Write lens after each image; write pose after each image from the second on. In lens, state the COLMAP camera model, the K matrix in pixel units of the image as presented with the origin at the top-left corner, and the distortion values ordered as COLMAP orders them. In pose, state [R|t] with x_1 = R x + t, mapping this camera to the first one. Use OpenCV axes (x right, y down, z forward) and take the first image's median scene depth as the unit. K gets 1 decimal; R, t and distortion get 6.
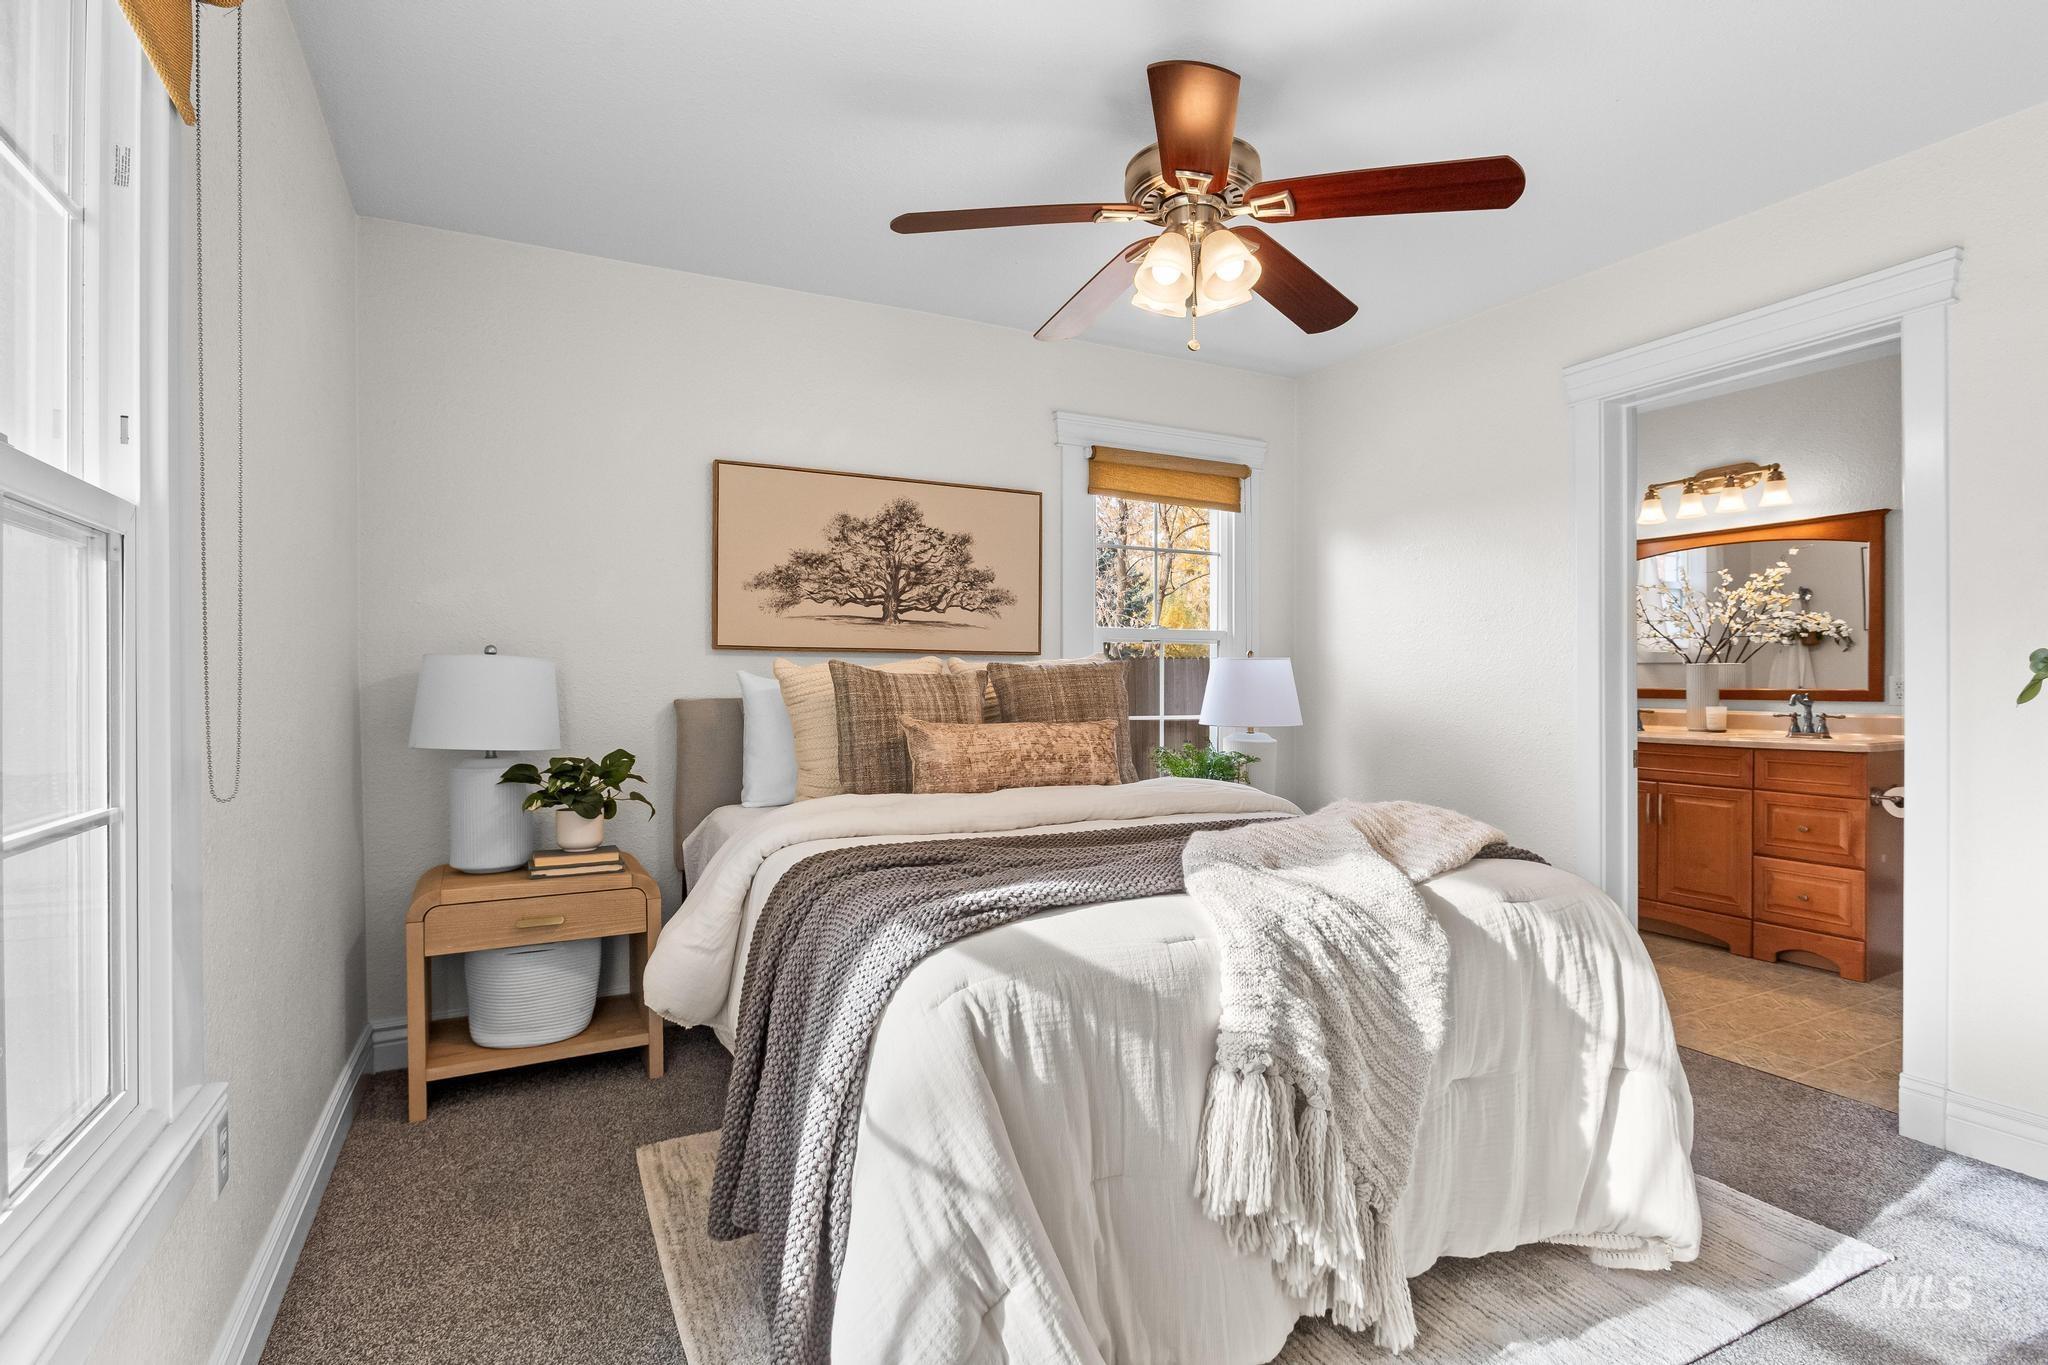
lens RADIAL K [[1033.8, 0, 1024.0], [0, 1033.8, 682.5], [0, 0, 1]] dist [-0.000897, 0.000068]
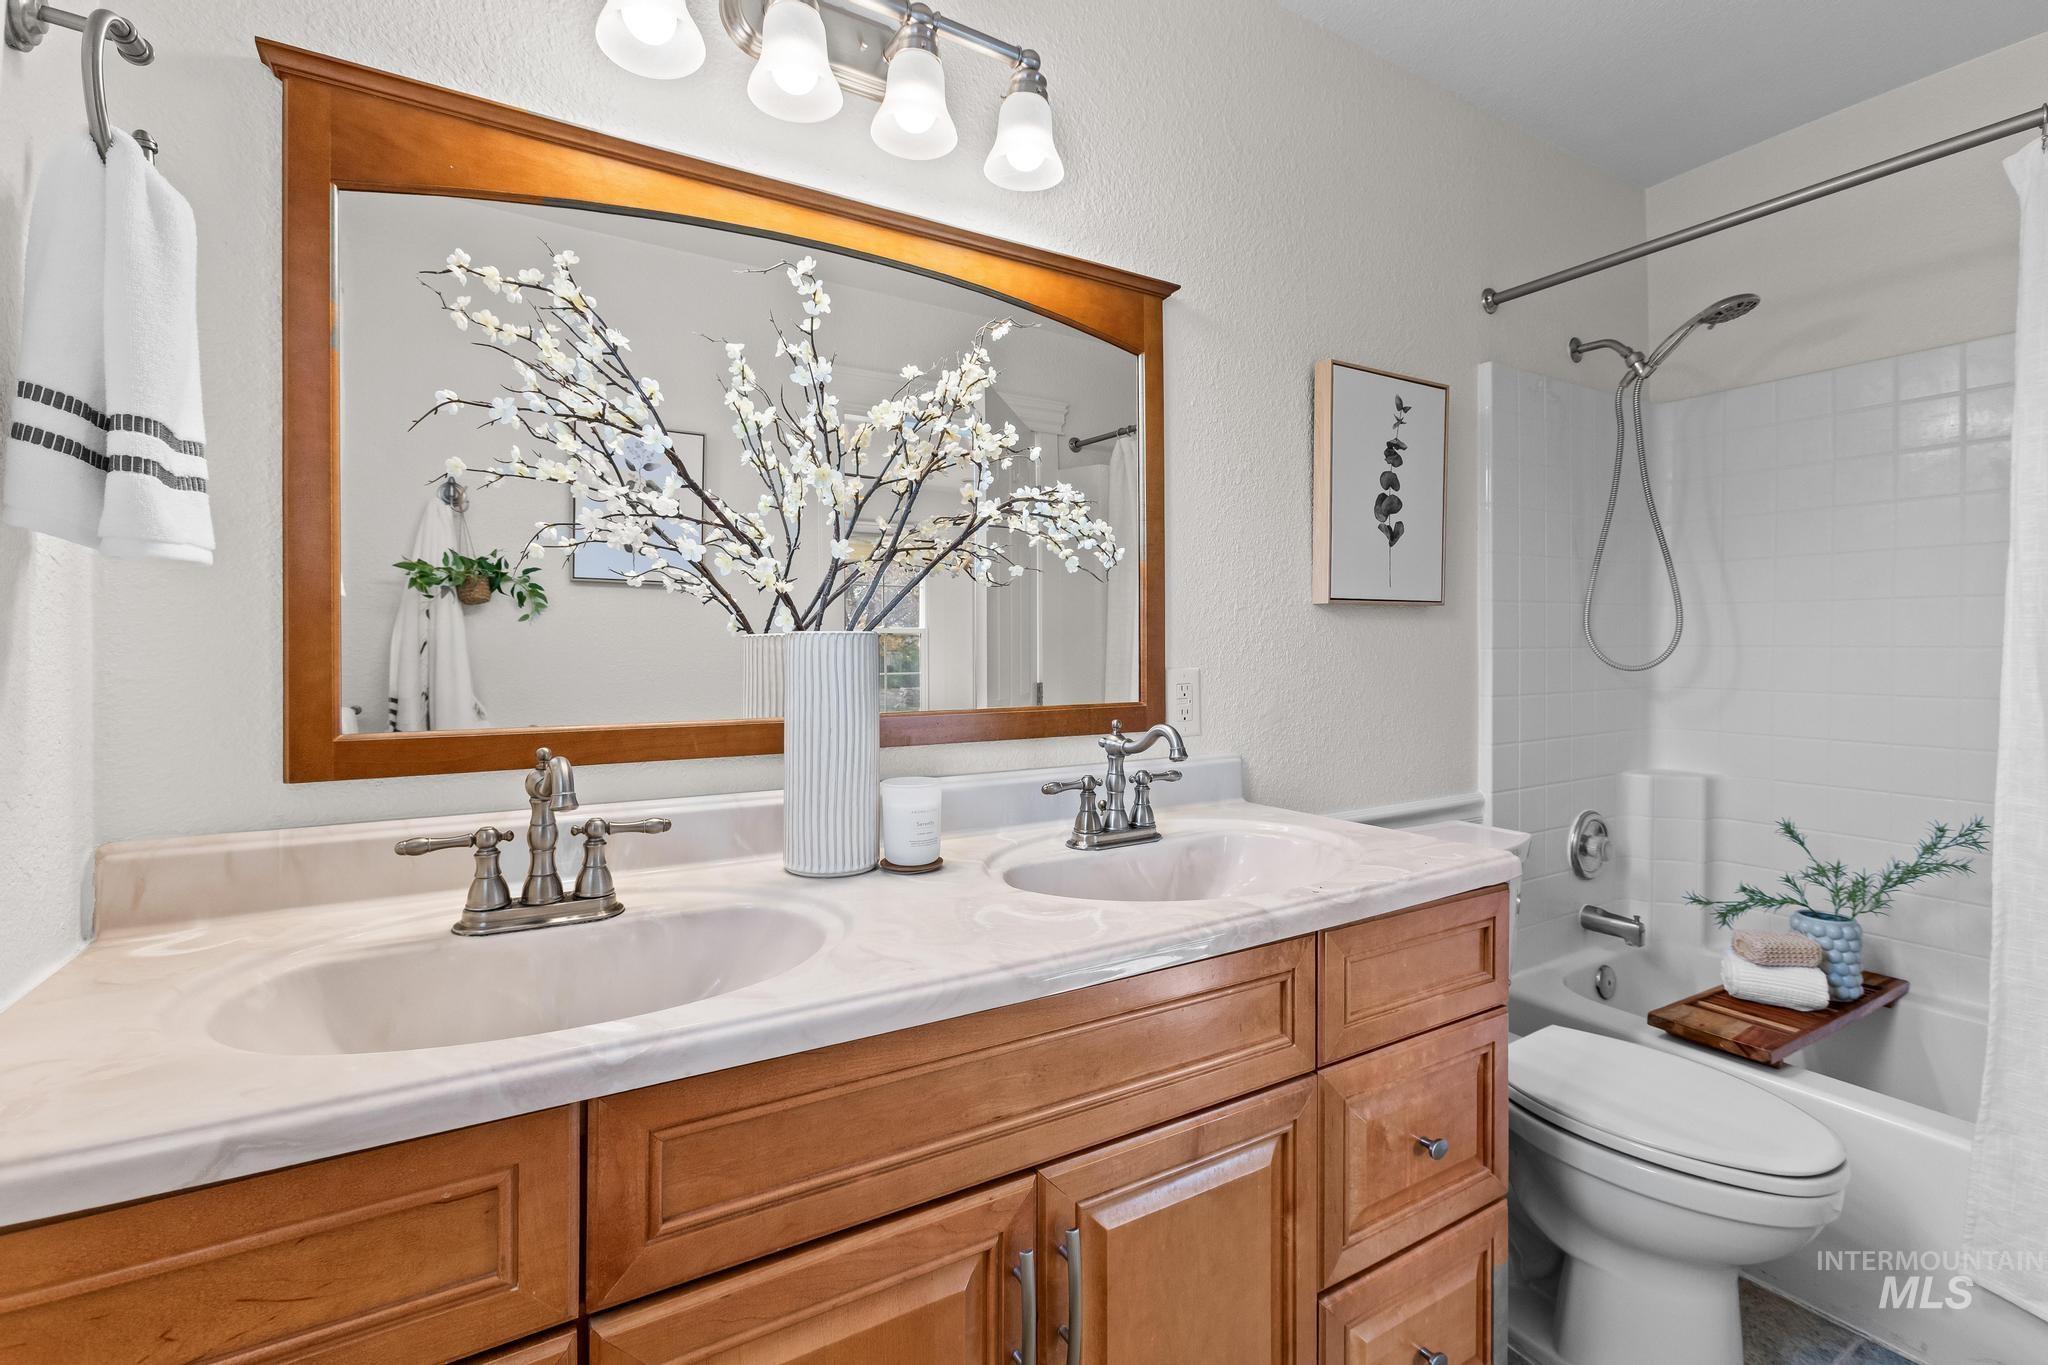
lens RADIAL K [[905.0, 0, 1021.3], [0, 905.0, 653.8], [0, 0, 1]] dist [-0.000937, 0.000016]
pose [[-0.075565, 0.001375, 0.997140, 0.448233], [0.005671, 0.999983, -0.000949, -0.012585], [-0.997125, 0.005583, -0.075572, 1.073949]]
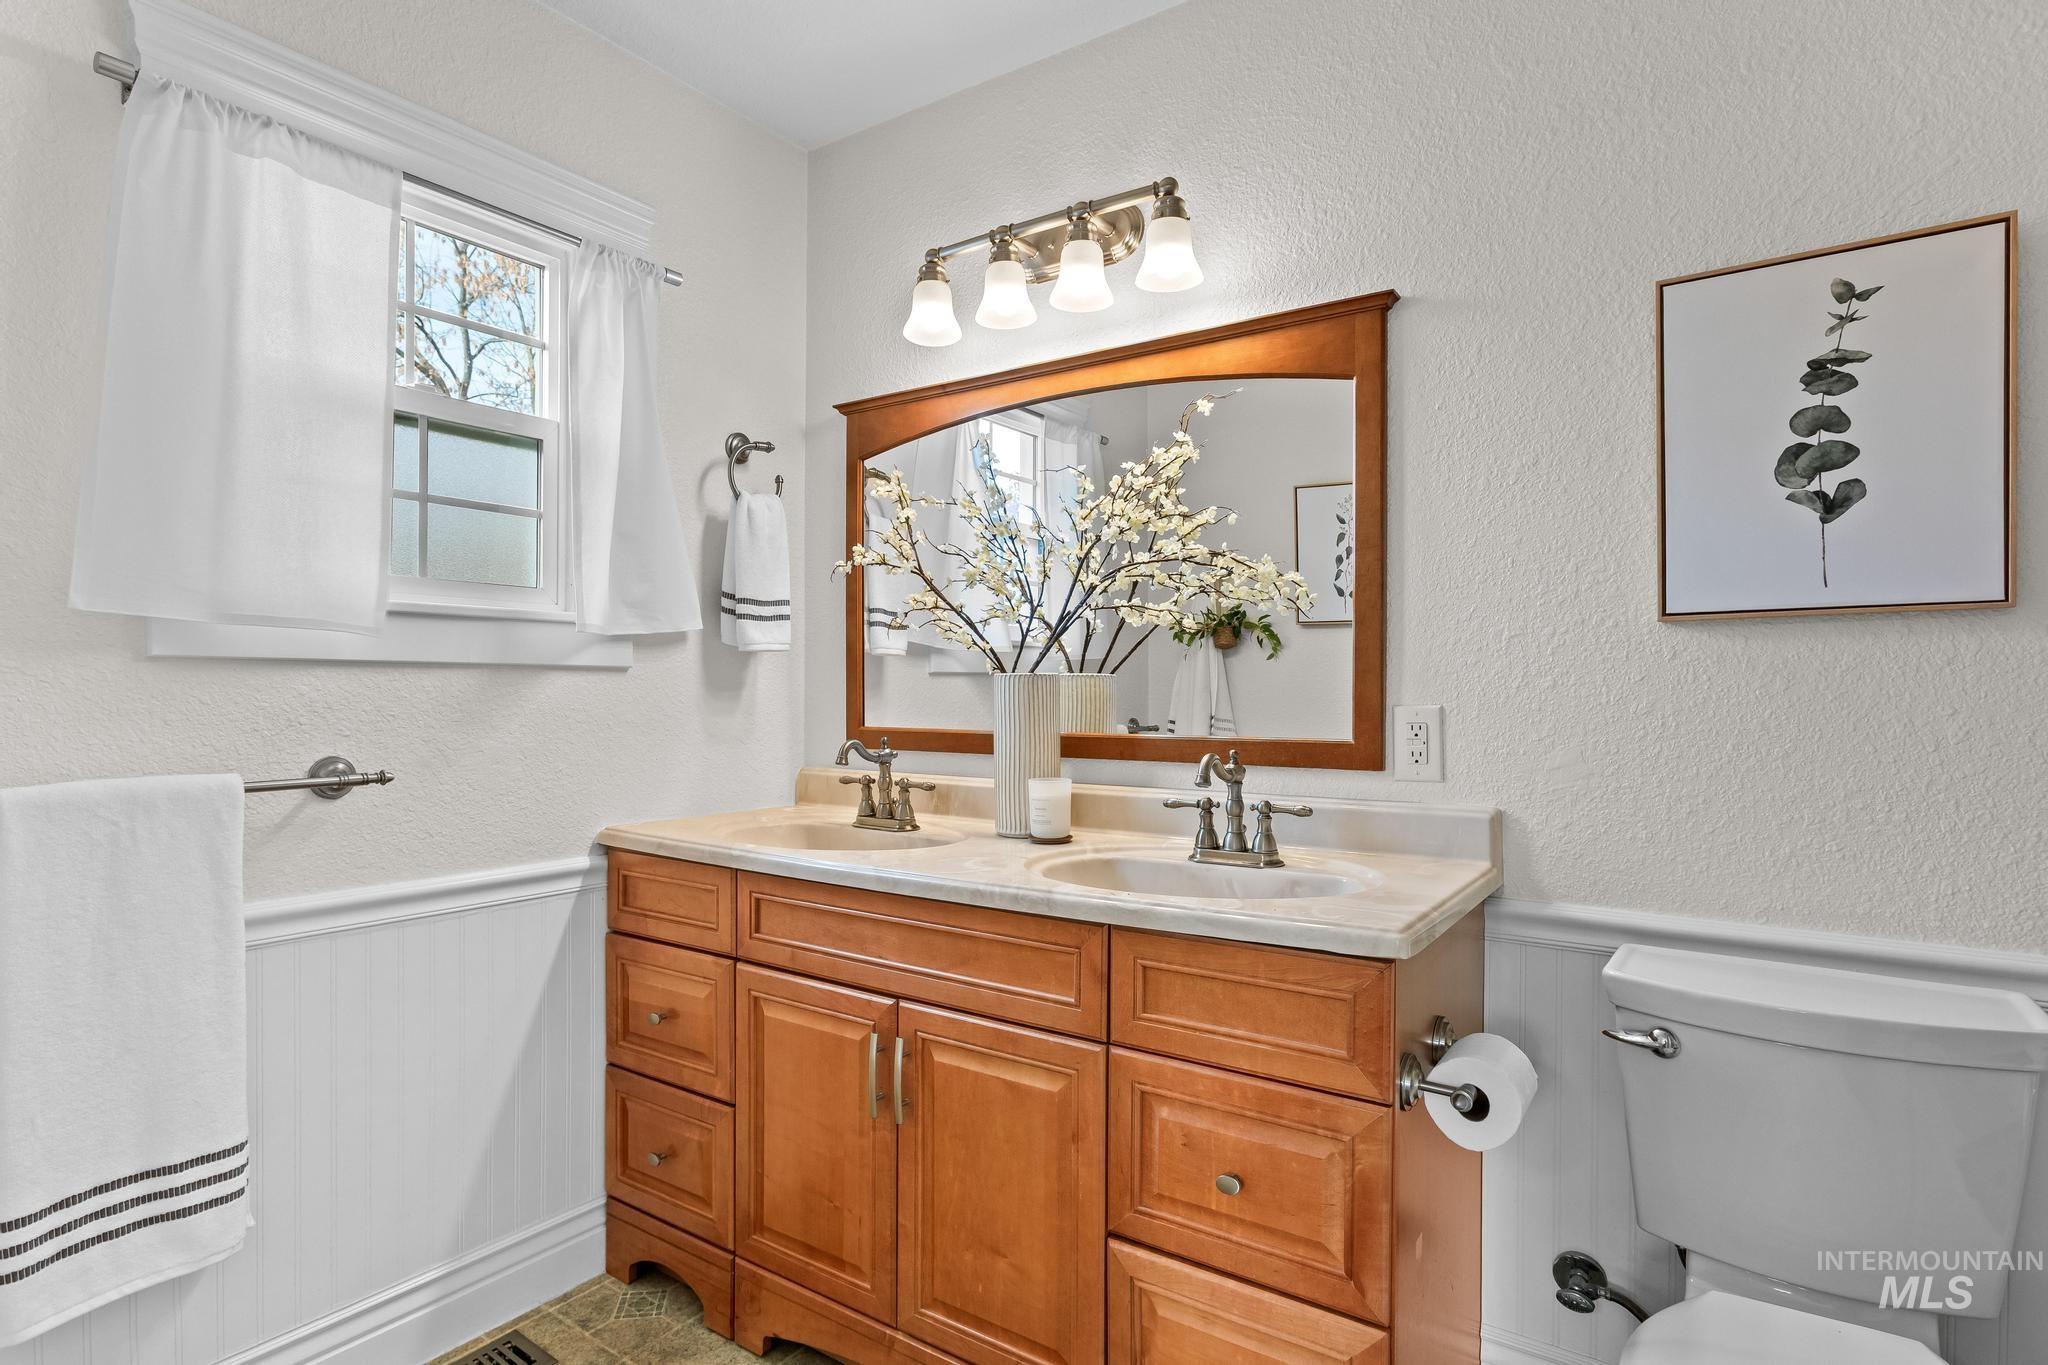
lens RADIAL K [[1115.3, 0, 1024.0], [0, 1115.3, 682.5], [0, 0, 1]] dist [0.002371, 0.000751]
pose [[0.887026, 0.005316, 0.461690, 0.497911], [-0.002240, 0.999972, -0.007210, -0.012315], [-0.461715, 0.005361, 0.887012, 0.668895]]
